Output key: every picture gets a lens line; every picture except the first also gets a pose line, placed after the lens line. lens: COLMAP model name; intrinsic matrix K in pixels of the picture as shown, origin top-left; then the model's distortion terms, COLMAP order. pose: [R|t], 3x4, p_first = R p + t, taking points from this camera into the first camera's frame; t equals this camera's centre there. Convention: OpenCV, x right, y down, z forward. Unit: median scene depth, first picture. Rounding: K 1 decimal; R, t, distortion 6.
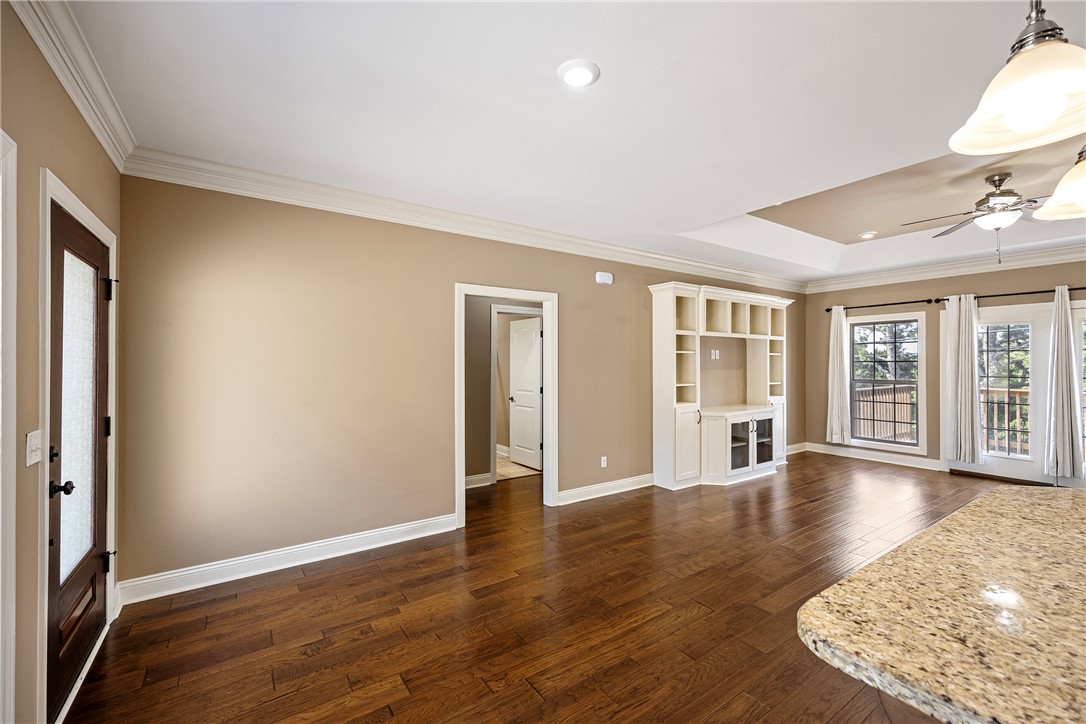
lens RADIAL K [[457.1, 0, 543.0], [0, 457.1, 362.0], [0, 0, 1]] dist [0.000528, 0.000119]
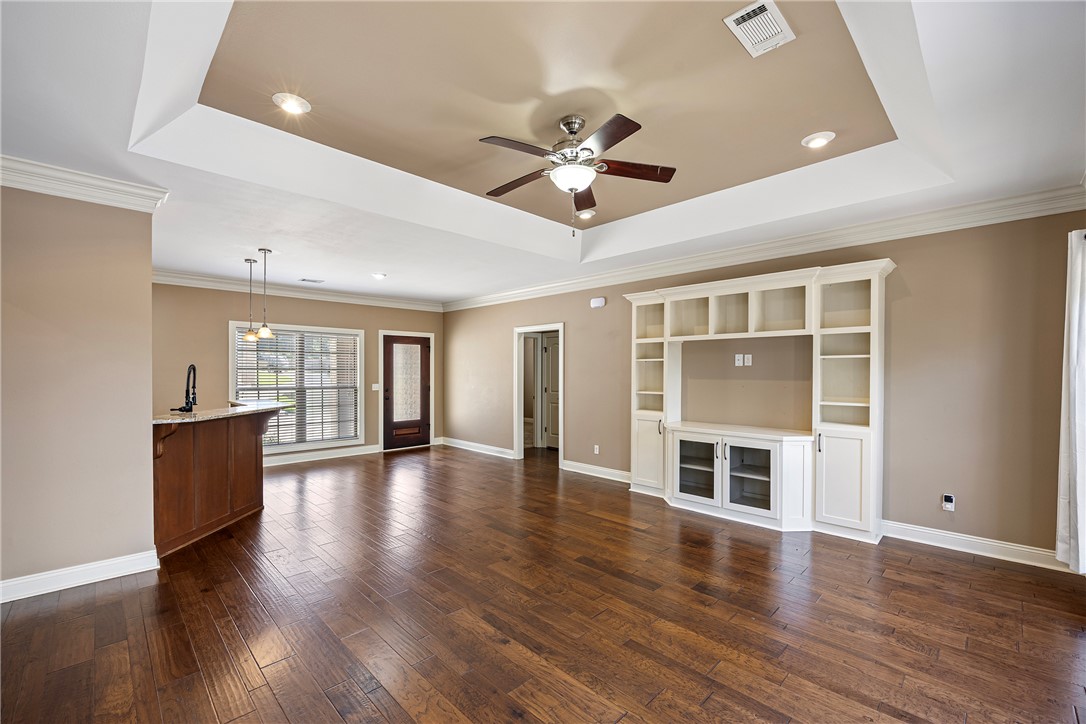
lens RADIAL K [[450.9, 0, 546.6], [0, 450.9, 375.7], [0, 0, 1]] dist [-0.022638, -0.000013]
pose [[0.179868, 0.010653, -0.983633, 1.204043], [0.000912, 0.999939, 0.010997, 0.001877], [0.983690, -0.002875, 0.179847, 0.585503]]
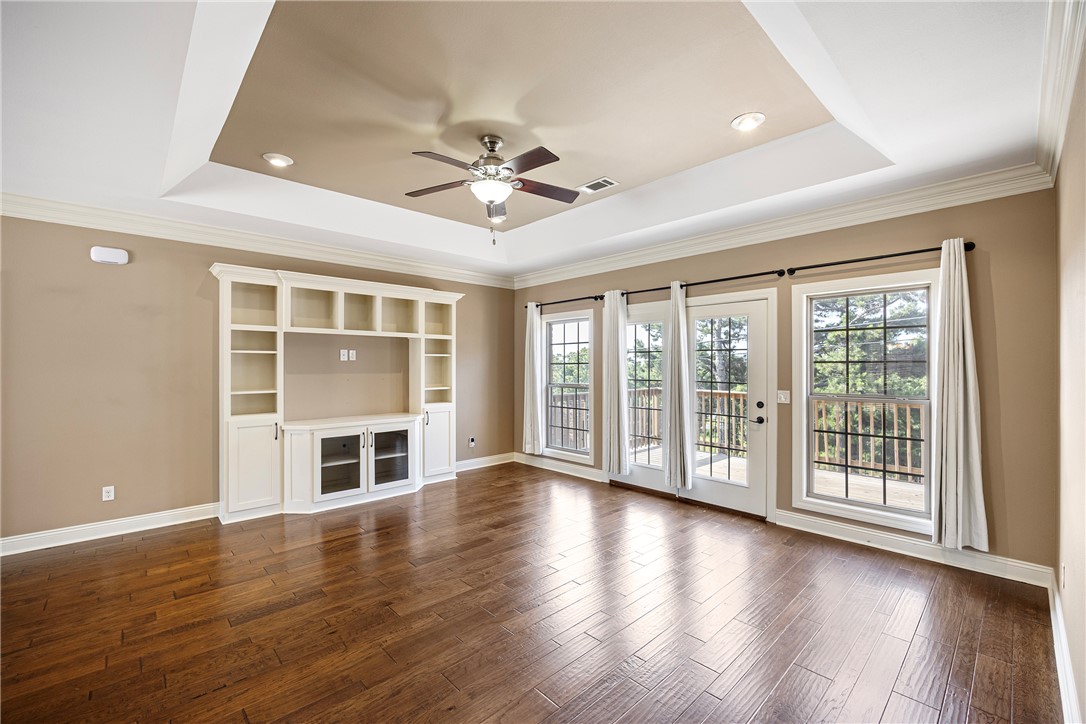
lens RADIAL K [[455.0, 0, 545.3], [0, 455.0, 365.5], [0, 0, 1]] dist [-0.010758, -0.000022]
pose [[0.988764, -0.000643, 0.149480, 0.682524], [0.000173, 0.999995, 0.003151, -0.000060], [-0.149482, -0.003090, 0.988760, 0.125821]]
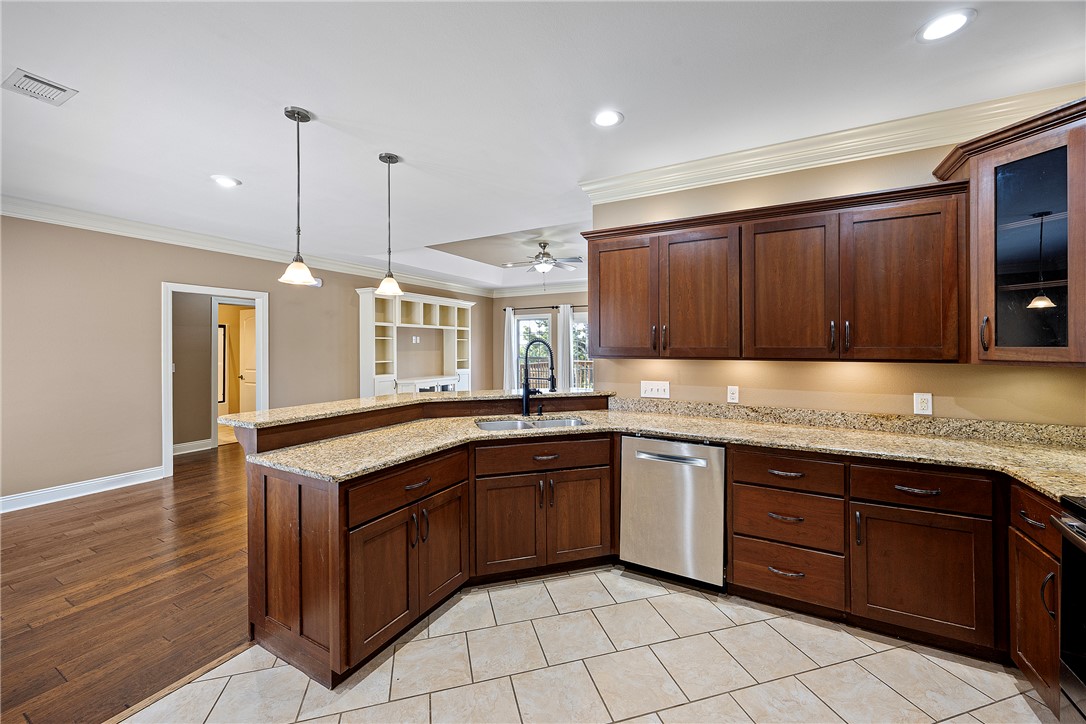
lens RADIAL K [[426.8, 0, 545.8], [0, 426.8, 349.2], [0, 0, 1]] dist [0.000774, -0.000091]
pose [[0.893595, -0.005598, 0.448839, 0.163055], [0.001267, 0.999950, 0.009948, -0.000508], [-0.448872, -0.008321, 0.893557, -0.376458]]
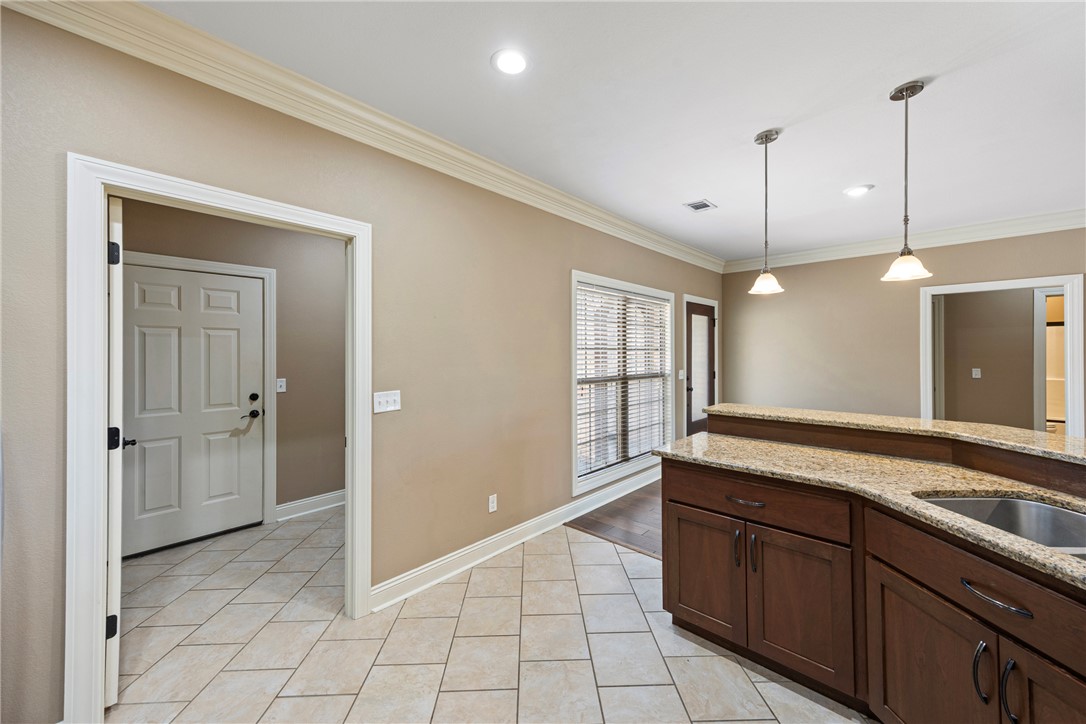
lens RADIAL K [[409.2, 0, 539.6], [0, 409.2, 352.3], [0, 0, 1]] dist [-0.000309, -0.000034]
pose [[0.212334, 0.001382, -0.977196, 0.521702], [0.005148, 0.999984, 0.002533, 0.000320], [0.977184, -0.005569, 0.212323, -0.219895]]
